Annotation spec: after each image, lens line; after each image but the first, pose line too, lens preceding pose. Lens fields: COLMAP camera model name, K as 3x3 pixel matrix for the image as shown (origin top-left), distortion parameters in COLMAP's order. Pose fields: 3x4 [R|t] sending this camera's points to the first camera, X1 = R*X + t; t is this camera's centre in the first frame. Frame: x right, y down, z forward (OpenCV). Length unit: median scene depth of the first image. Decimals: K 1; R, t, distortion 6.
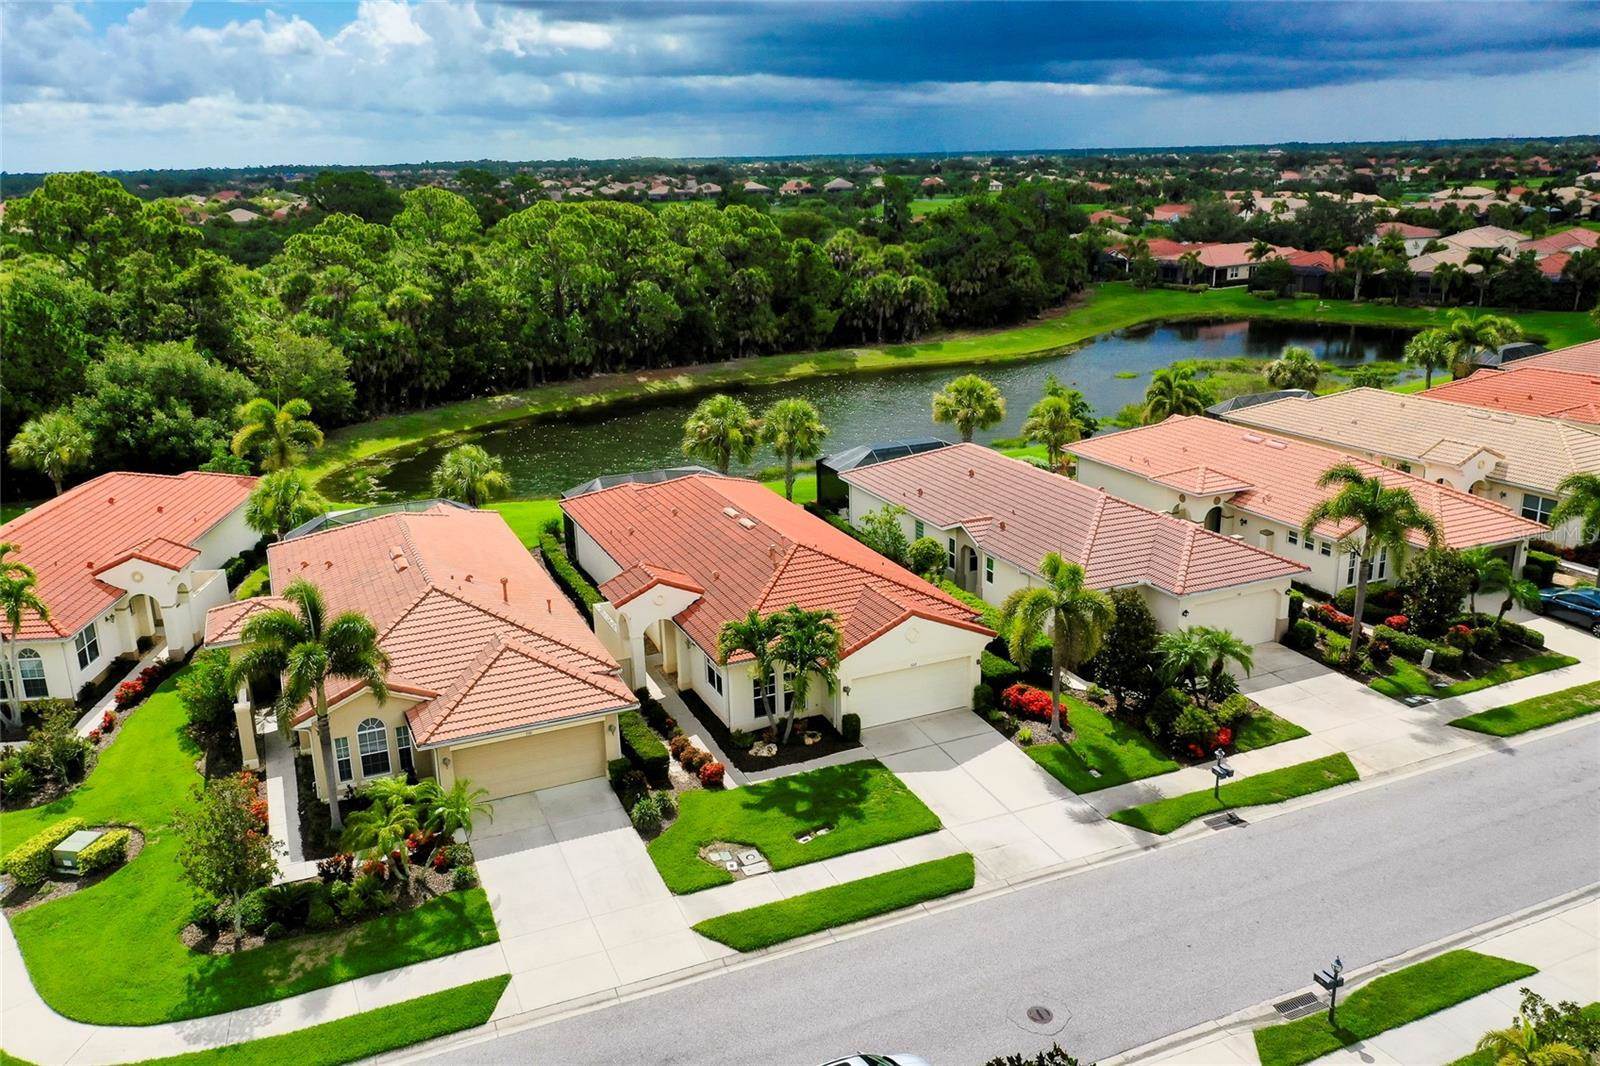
lens RADIAL K [[1253.9, 0, 800.0], [0, 1253.9, 533.0], [0, 0, 1]] dist [0.000558, 0.003484]
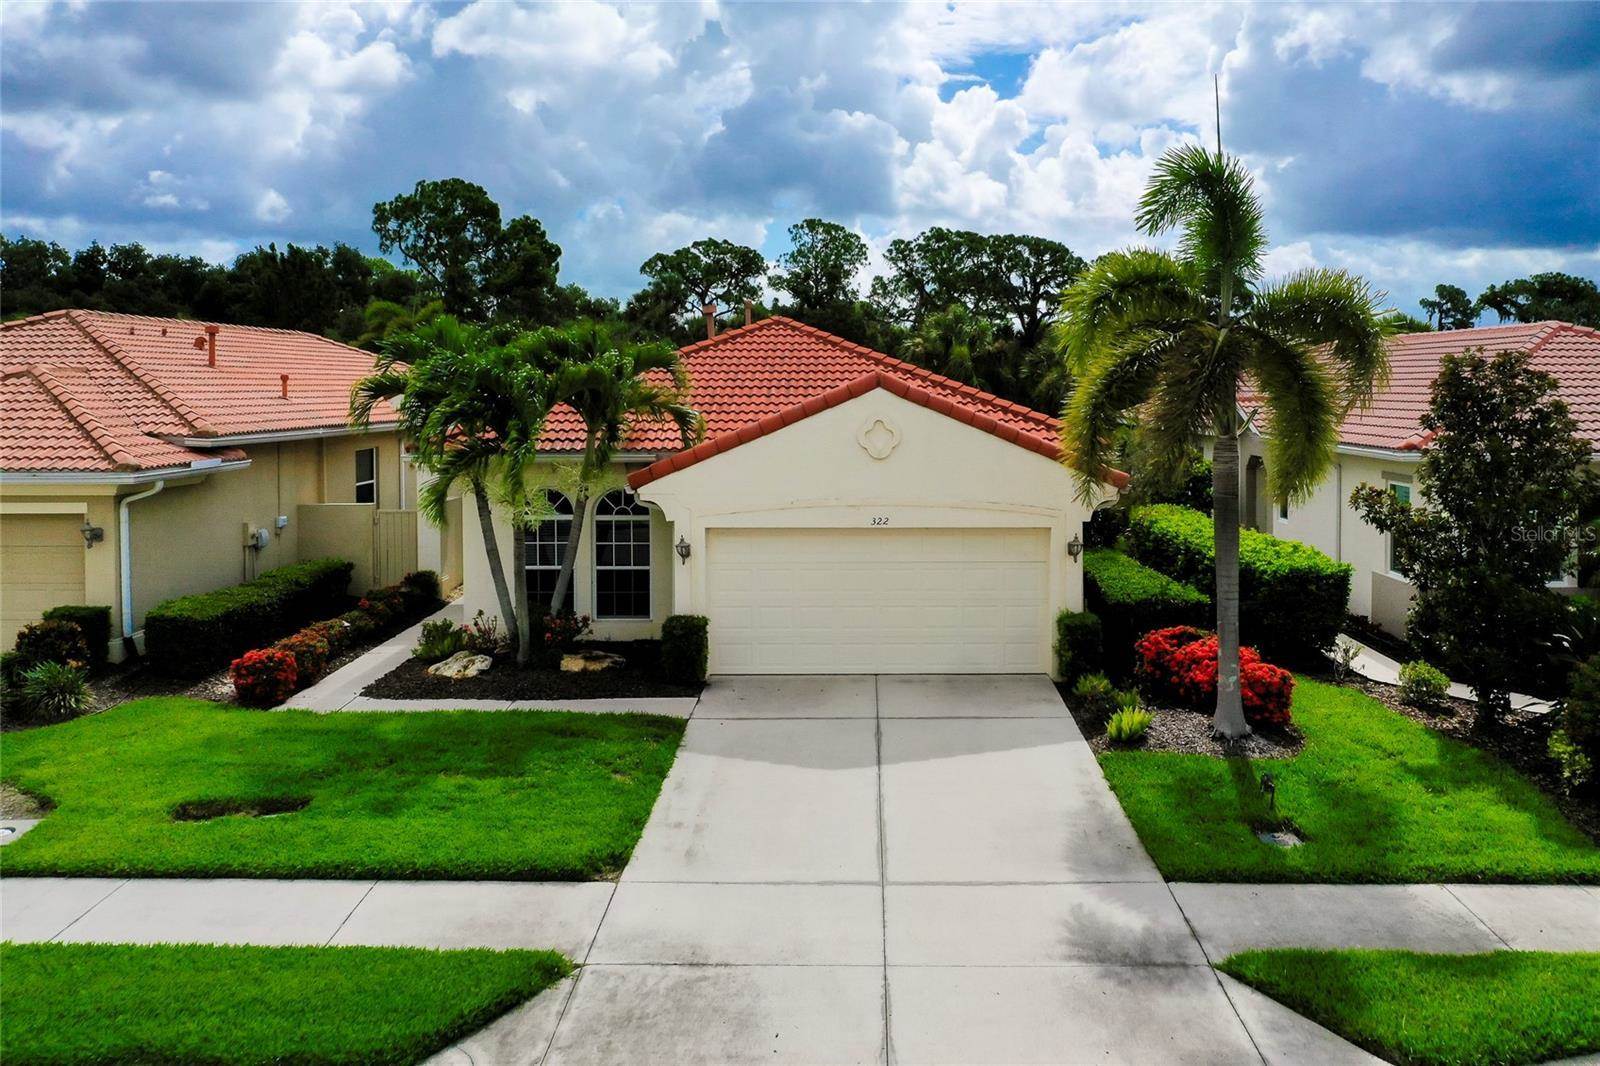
lens RADIAL K [[1291.0, 0, 845.8], [0, 1291.0, 435.8], [0, 0, 1]] dist [-0.006019, -0.000802]
pose [[0.915074, 0.038564, -0.401437, 0.243514], [-0.134794, 0.967416, -0.214328, 0.168970], [0.380091, 0.250238, 0.890456, 0.639786]]
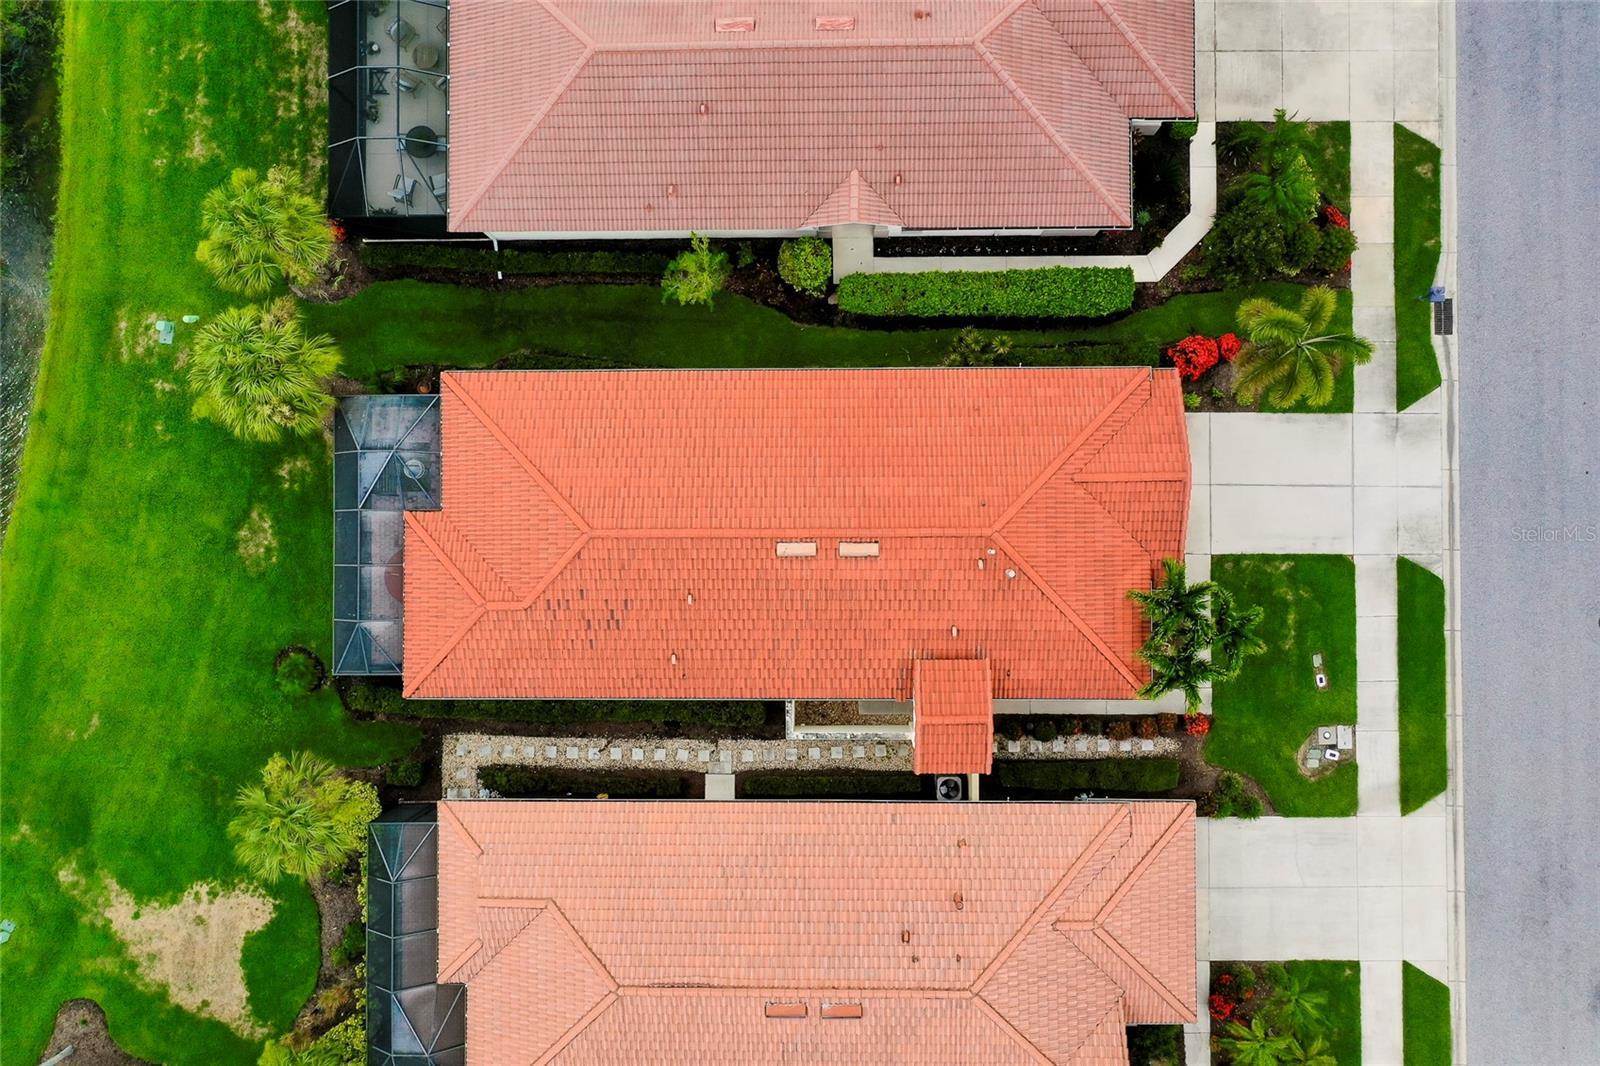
lens RADIAL K [[1288.3, 0, 806.0], [0, 1288.3, 560.9], [0, 0, 1]] dist [-0.001290, 0.003010]
pose [[0.400572, -0.915728, 0.031355, -0.101276], [0.274911, 0.152759, 0.949257, -0.844511], [-0.874051, -0.371626, 0.312934, 0.929931]]
